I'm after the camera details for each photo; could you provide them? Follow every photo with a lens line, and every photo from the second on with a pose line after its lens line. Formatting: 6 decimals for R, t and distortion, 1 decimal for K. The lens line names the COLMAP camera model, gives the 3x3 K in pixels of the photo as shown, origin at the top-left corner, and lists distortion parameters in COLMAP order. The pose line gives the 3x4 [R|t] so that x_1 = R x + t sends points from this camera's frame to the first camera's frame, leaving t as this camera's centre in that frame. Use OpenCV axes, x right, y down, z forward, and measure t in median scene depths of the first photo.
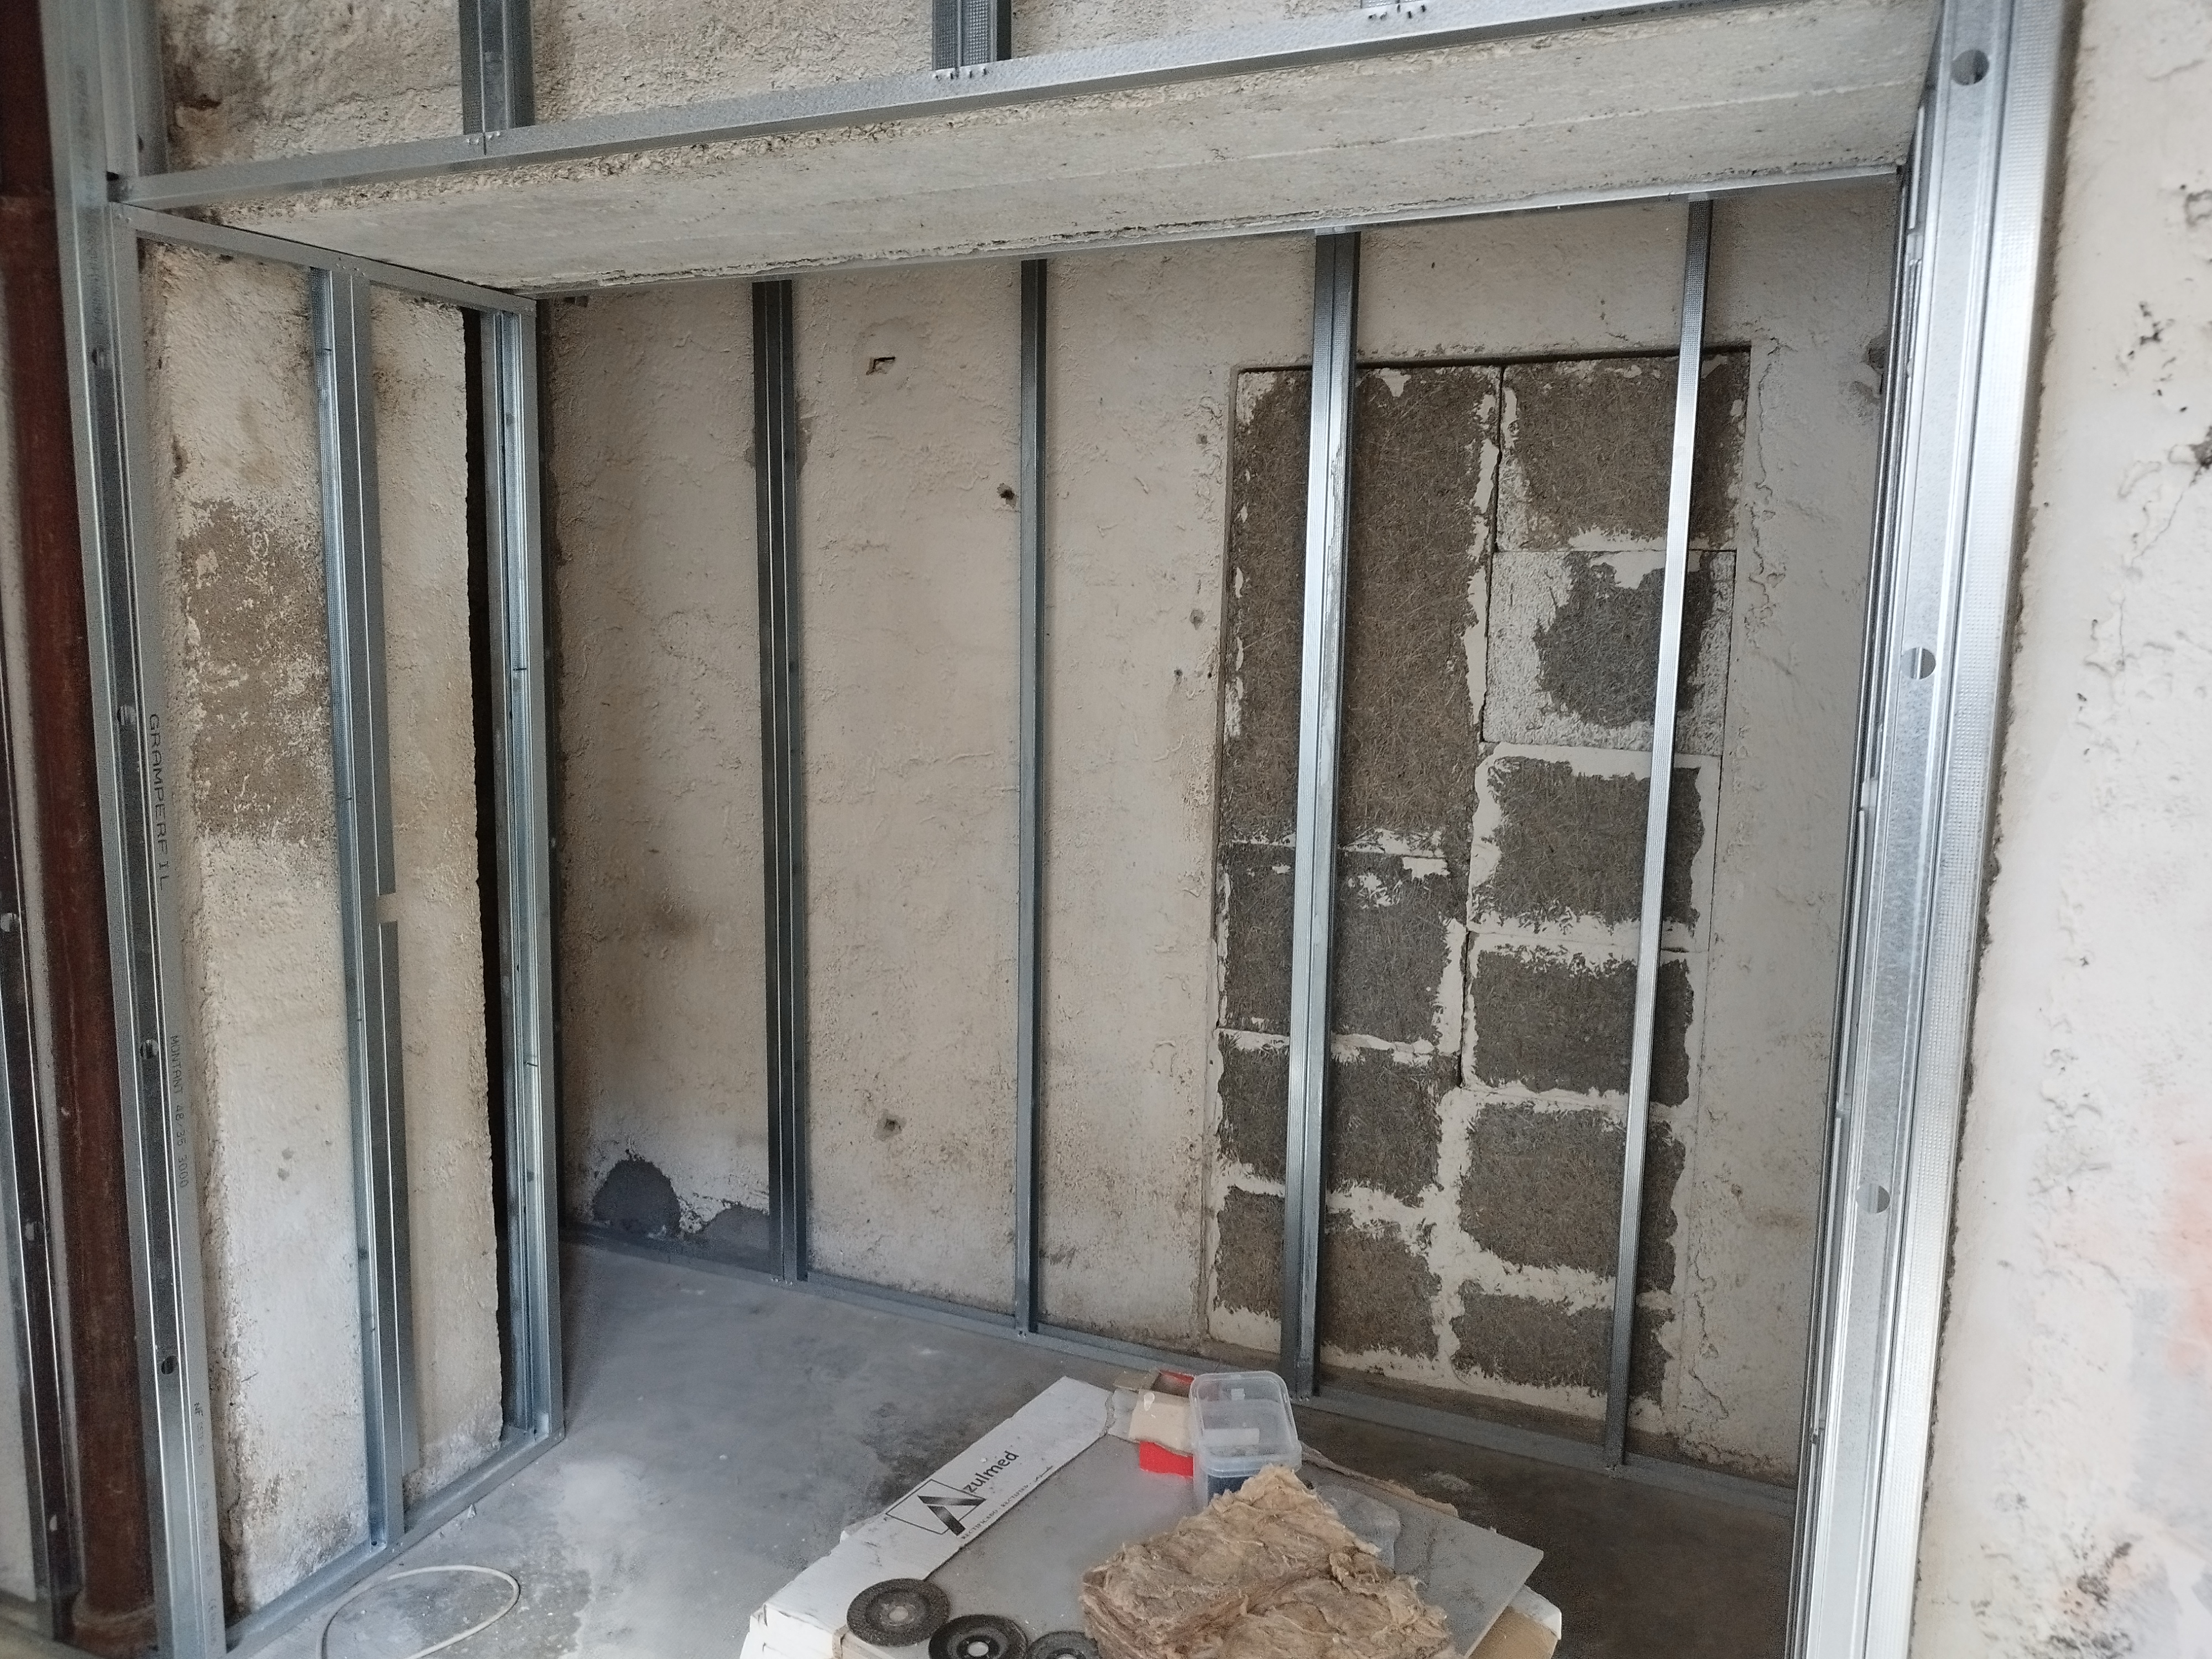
lens RADIAL K [[1600.0, 0, 1088.9], [0, 1600.0, 821.5], [0, 0, 1]] dist [0.019181, -0.010945]
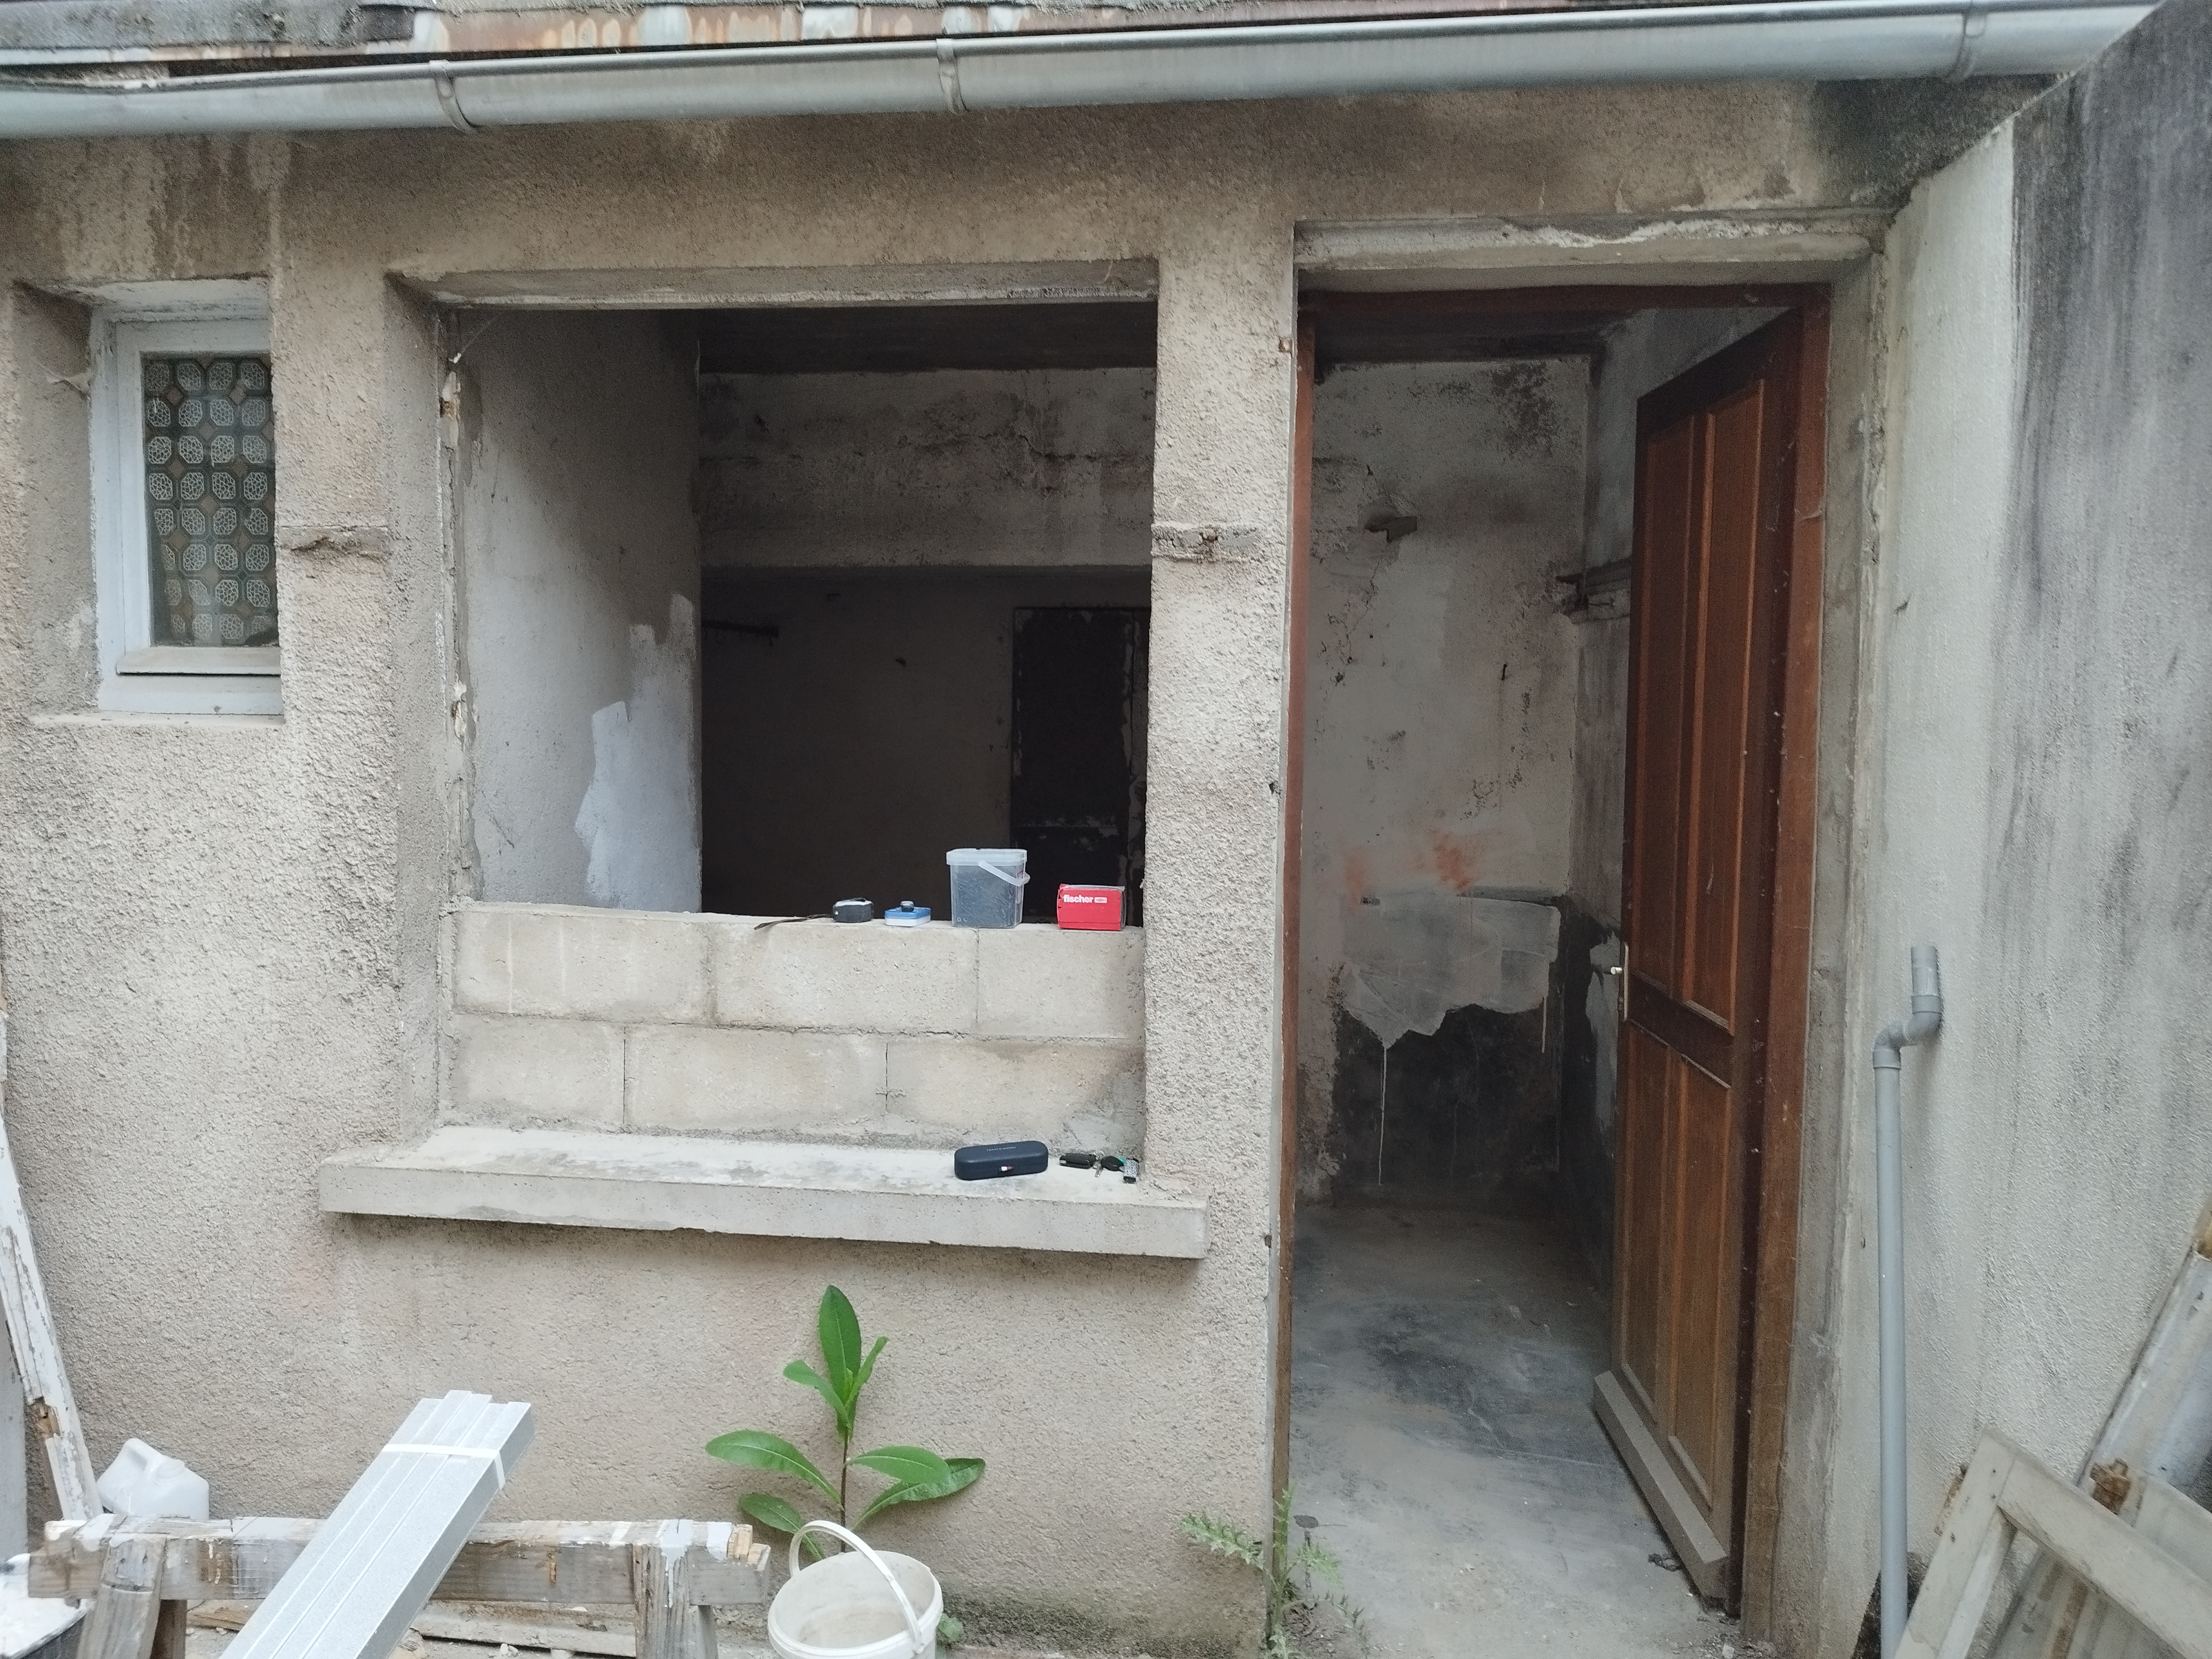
lens RADIAL K [[1600.0, 0, 1111.7], [0, 1600.0, 827.7], [0, 0, 1]] dist [0.019181, -0.010945]
pose [[0.953737, -0.027796, 0.299356, -0.449082], [0.045693, 0.997551, -0.052948, 0.140040], [-0.297151, 0.064177, 0.952671, -1.111899]]
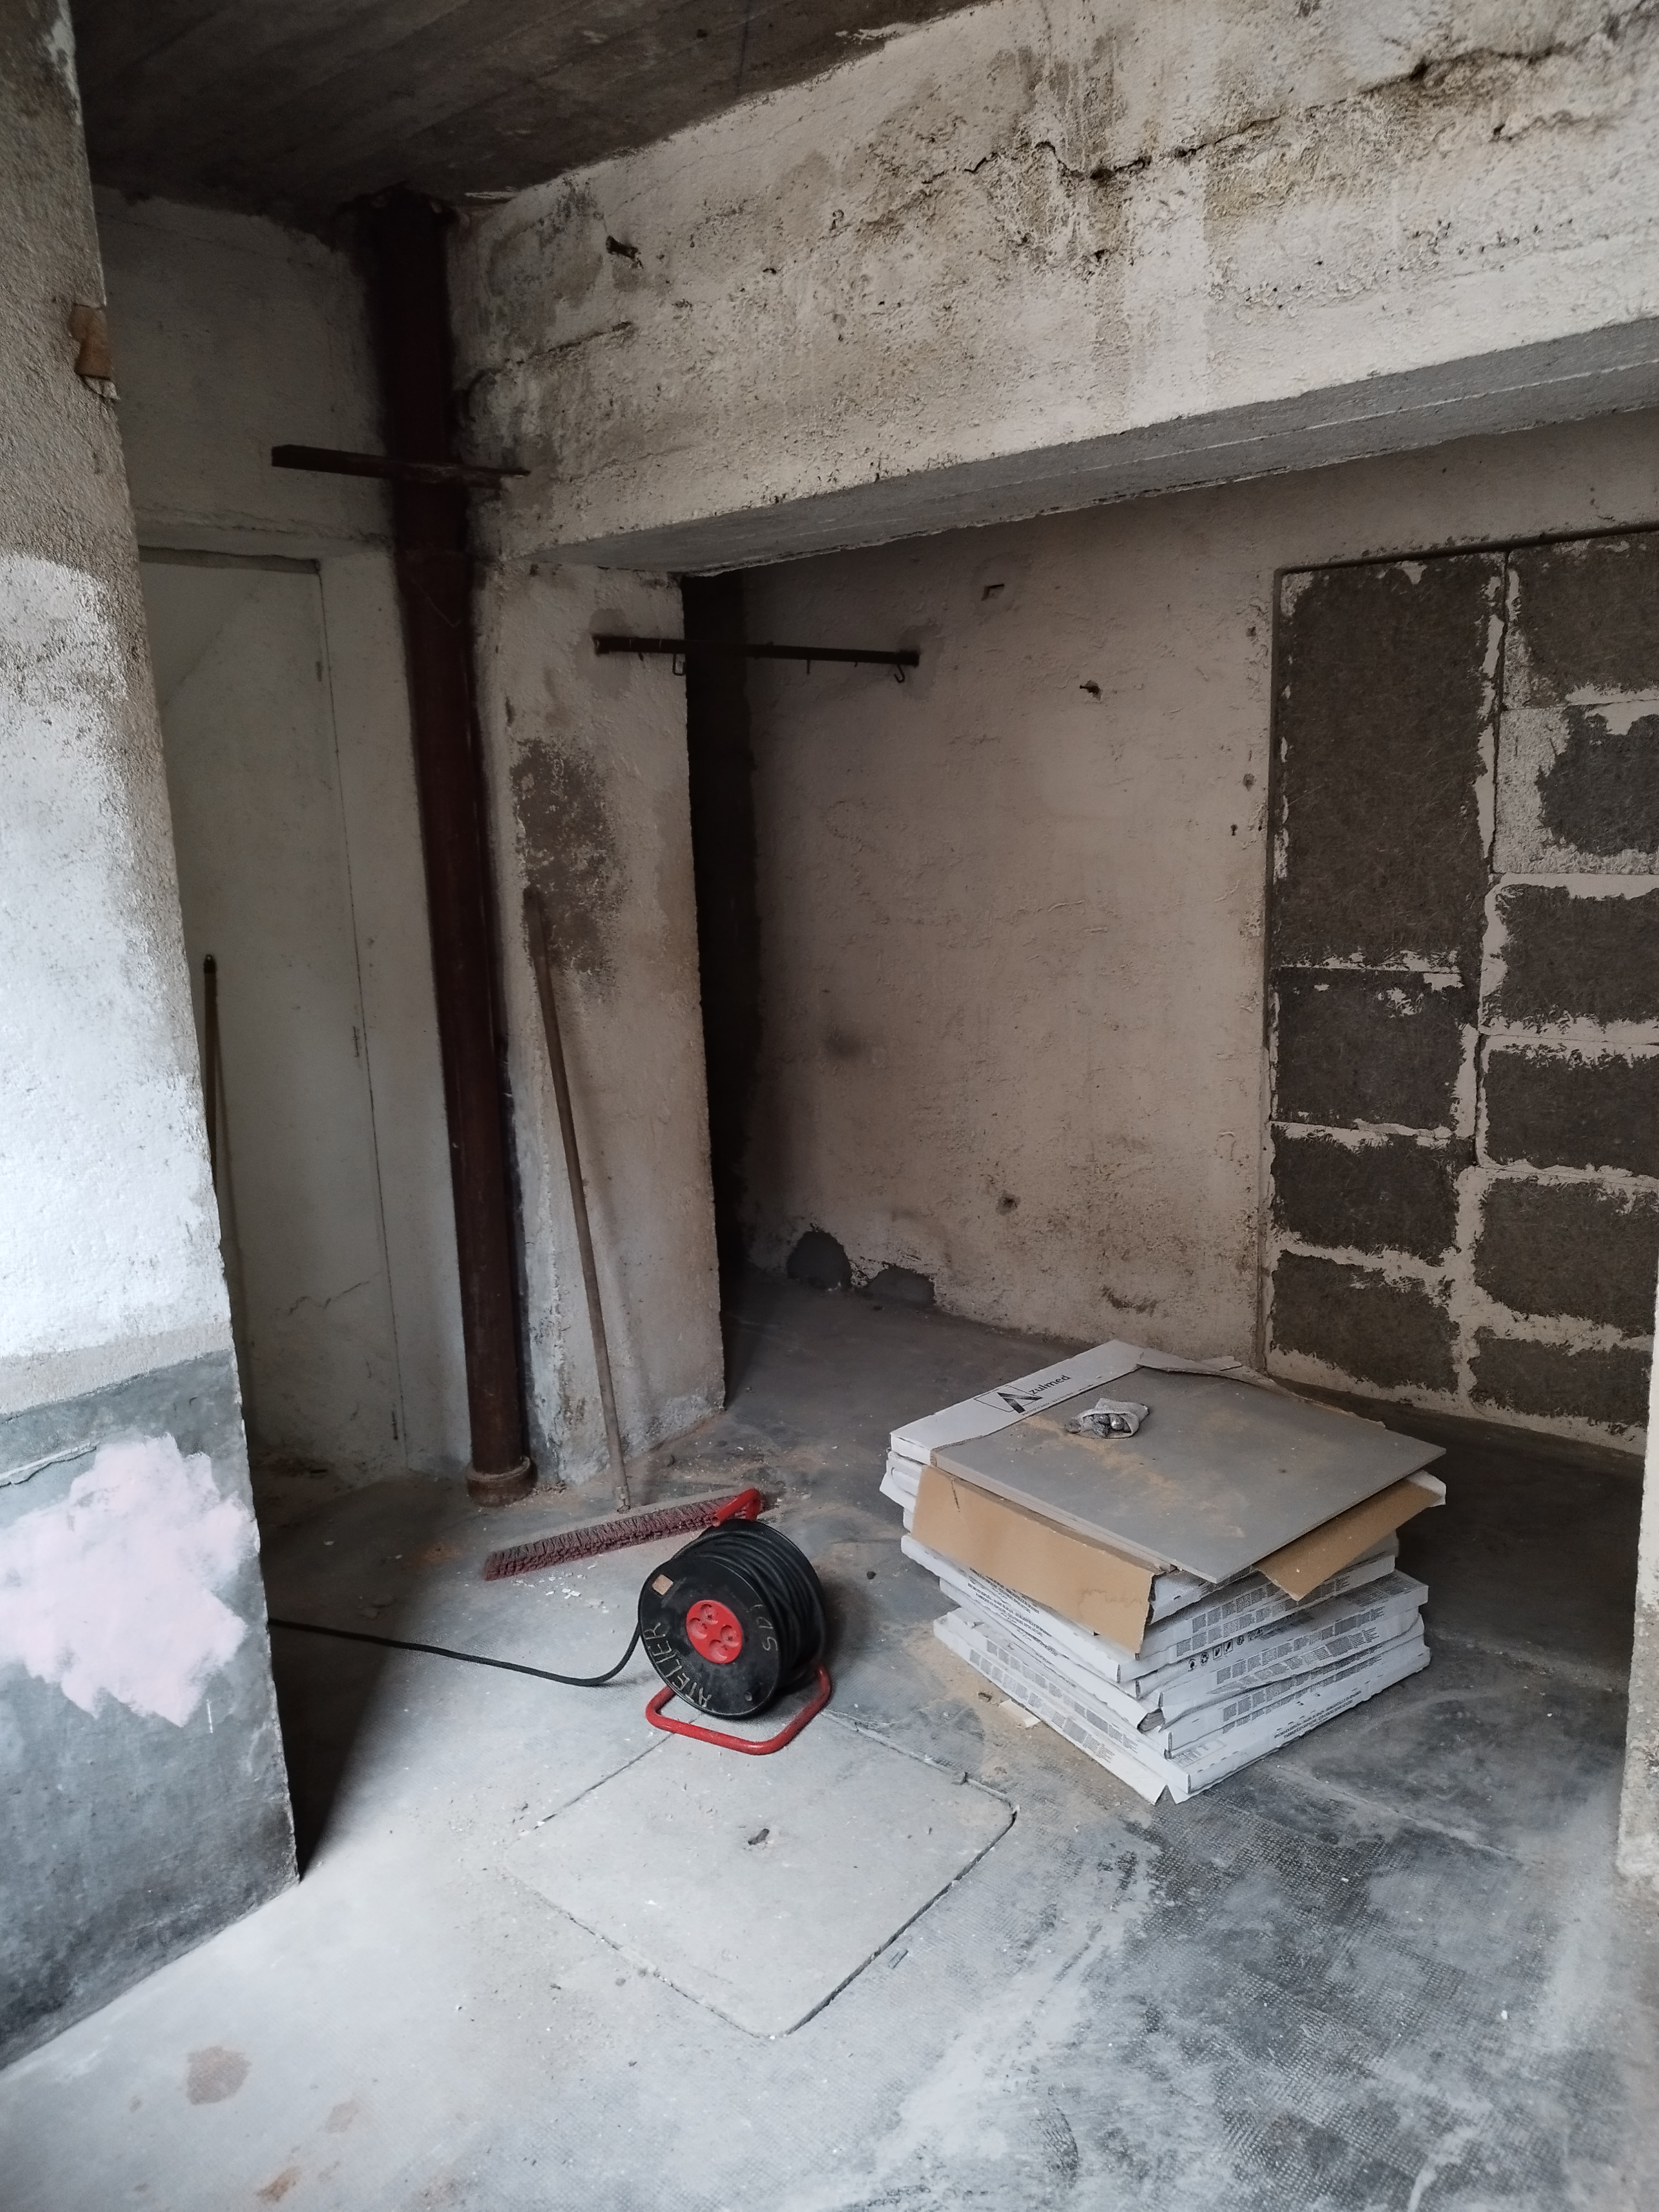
lens RADIAL K [[1600.0, 0, 831.3], [0, 1600.0, 1109.1], [0, 0, 1]] dist [0.019181, -0.010945]
pose [[0.962658, -0.001416, -0.270718, 0.094946], [0.018044, 0.998098, 0.058941, 0.044939], [0.270120, -0.061624, 0.960853, -0.280953]]
